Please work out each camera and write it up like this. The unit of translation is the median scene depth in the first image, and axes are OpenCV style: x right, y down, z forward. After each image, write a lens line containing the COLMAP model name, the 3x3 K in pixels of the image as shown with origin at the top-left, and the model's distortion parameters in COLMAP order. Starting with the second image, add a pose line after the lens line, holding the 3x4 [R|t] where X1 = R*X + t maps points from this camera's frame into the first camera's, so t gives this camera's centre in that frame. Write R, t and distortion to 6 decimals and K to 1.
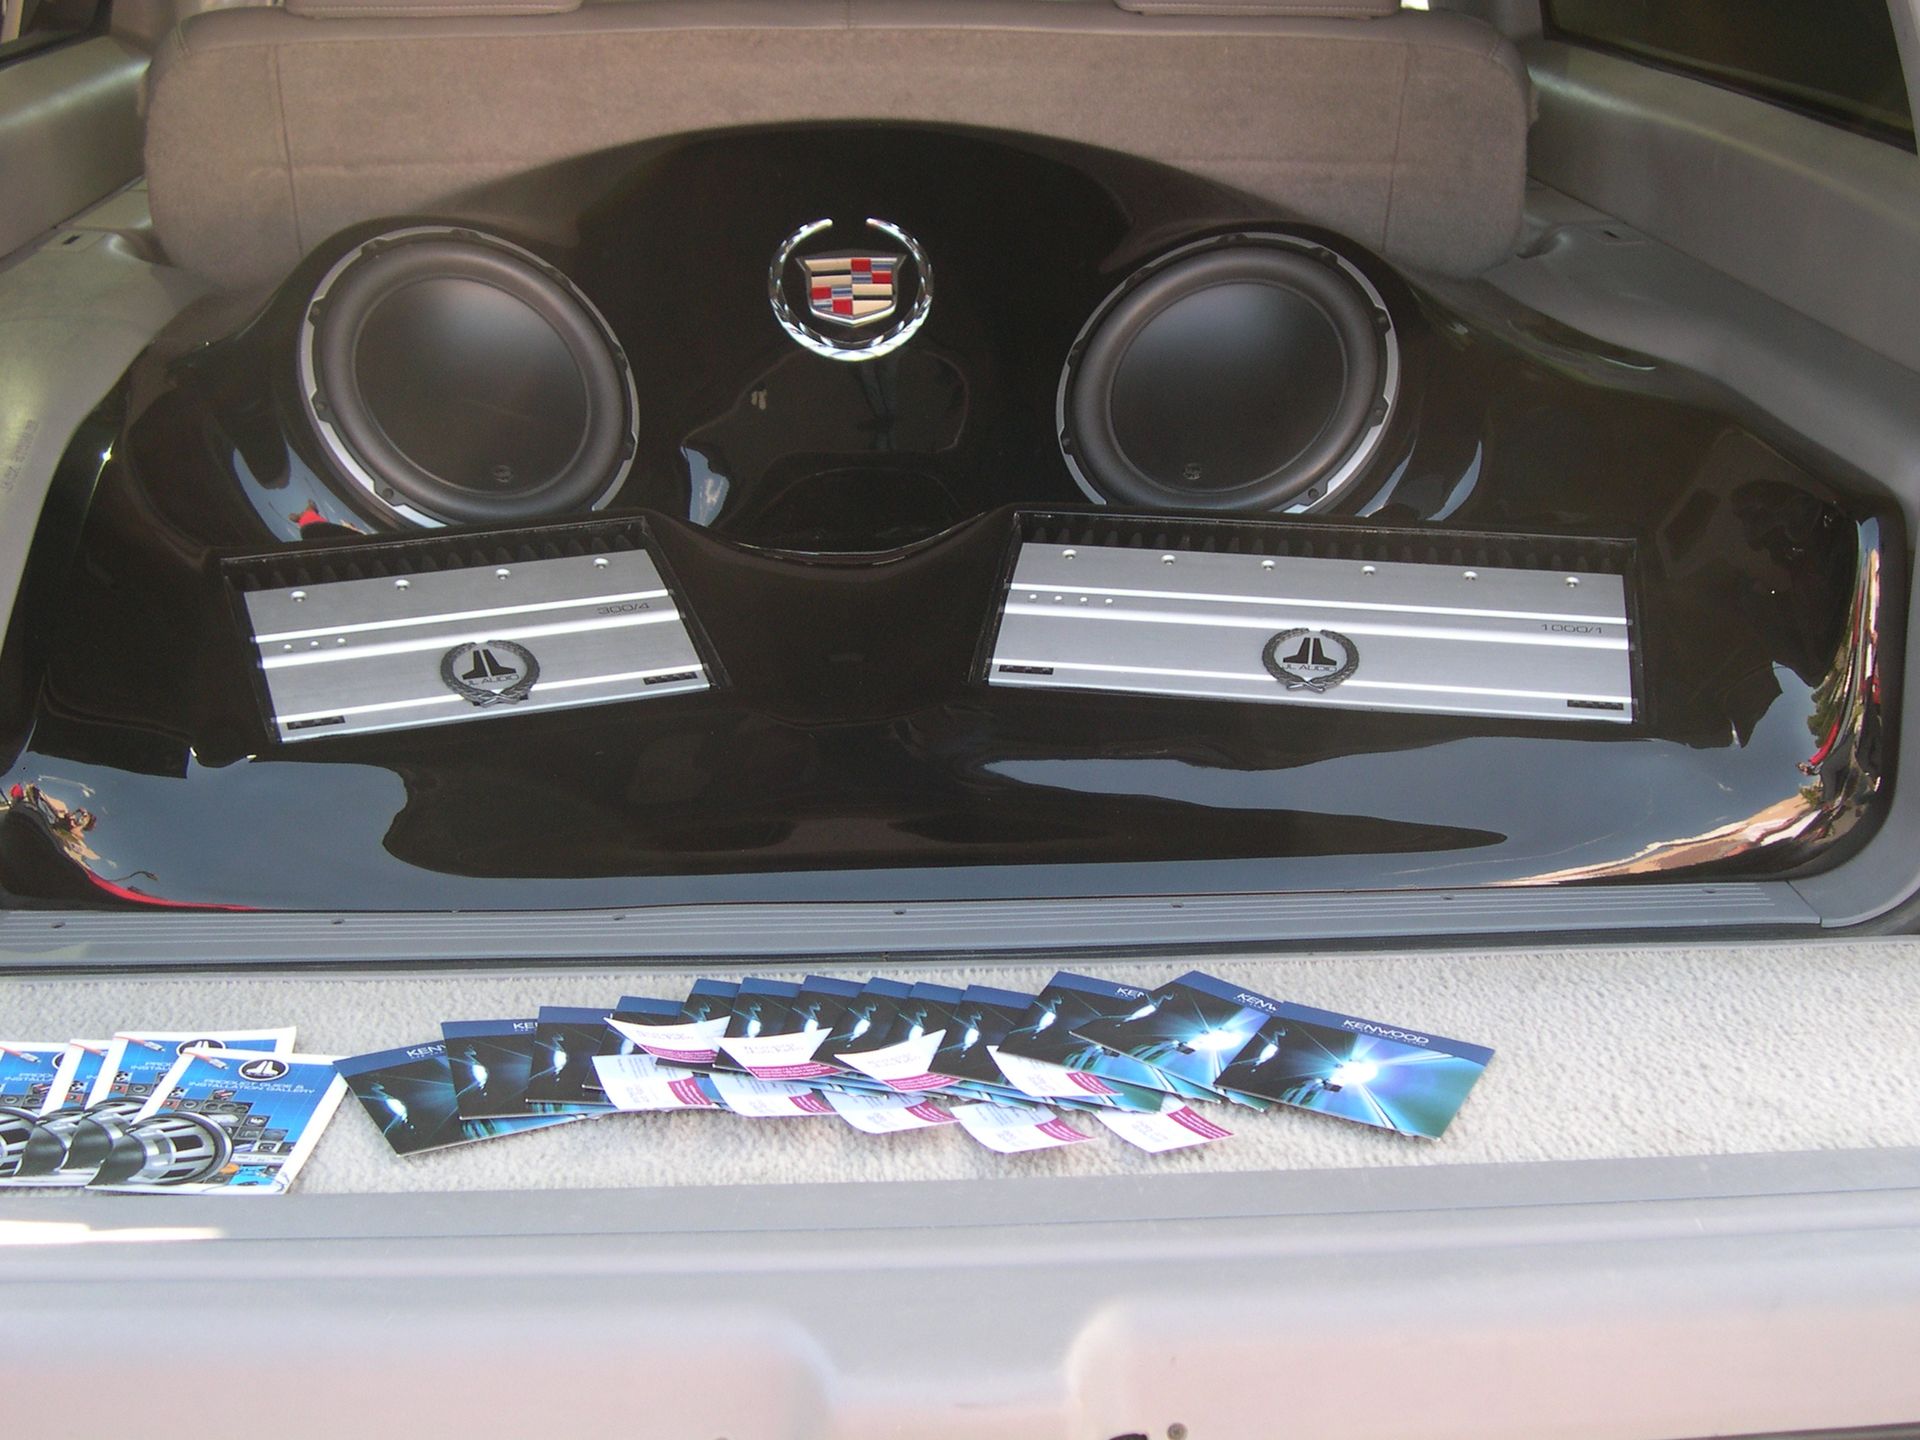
lens RADIAL K [[2339.5, 0, 960.0], [0, 2339.5, 720.0], [0, 0, 1]] dist [-0.203594, 0.317010]
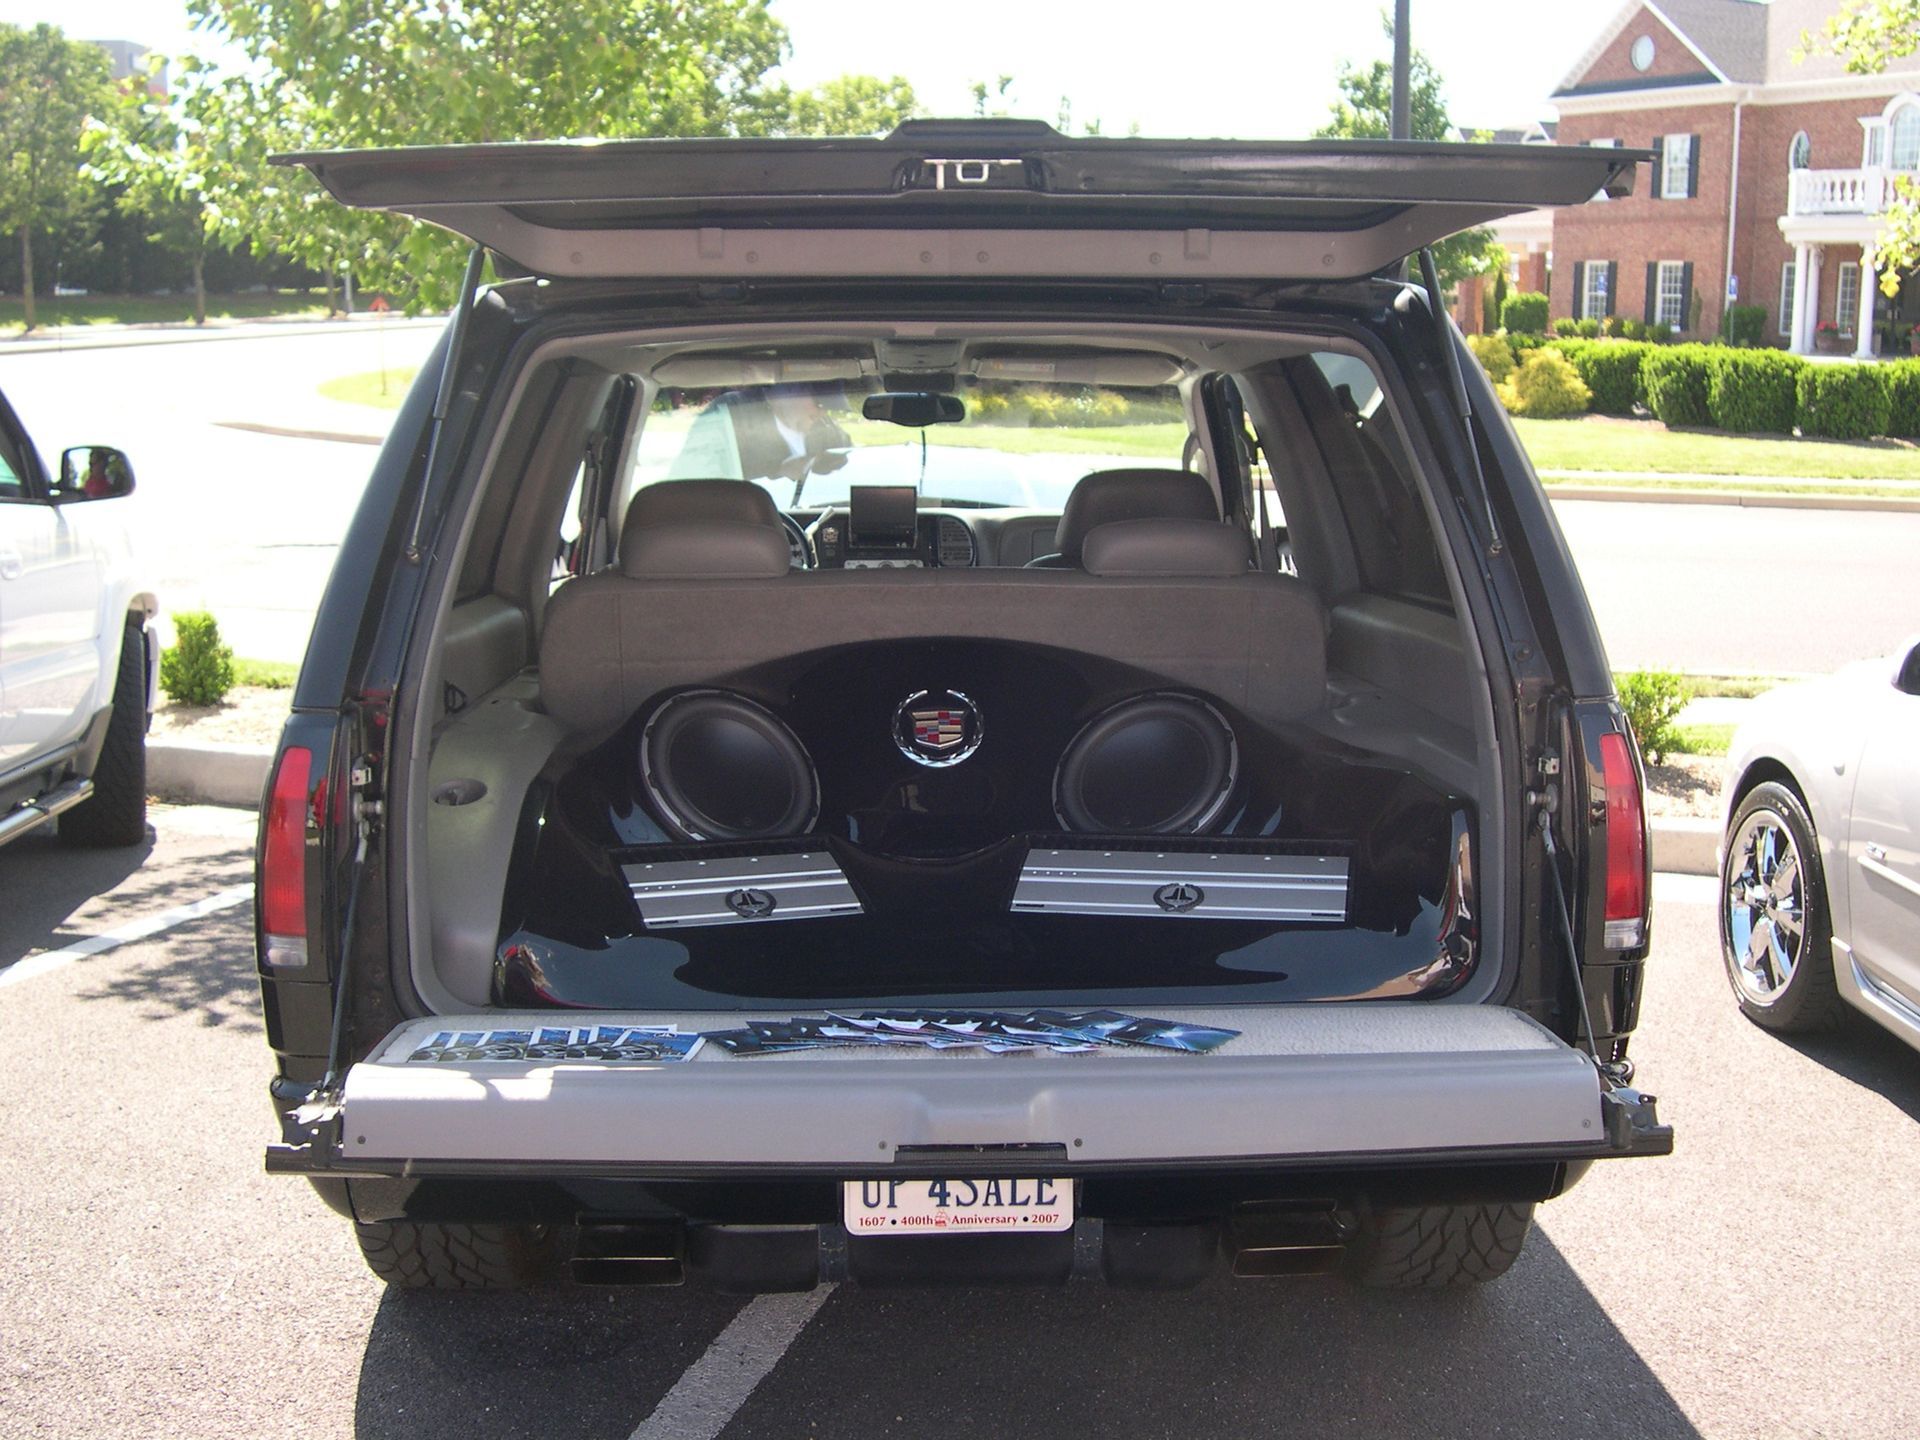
lens RADIAL K [[2339.5, 0, 960.0], [0, 2339.5, 720.0], [0, 0, 1]] dist [-0.203594, 0.317010]
pose [[0.999392, -0.007753, -0.033990, 0.035165], [-0.001073, 0.967657, -0.252268, 0.296475], [0.034846, 0.252152, 0.967060, -0.837625]]
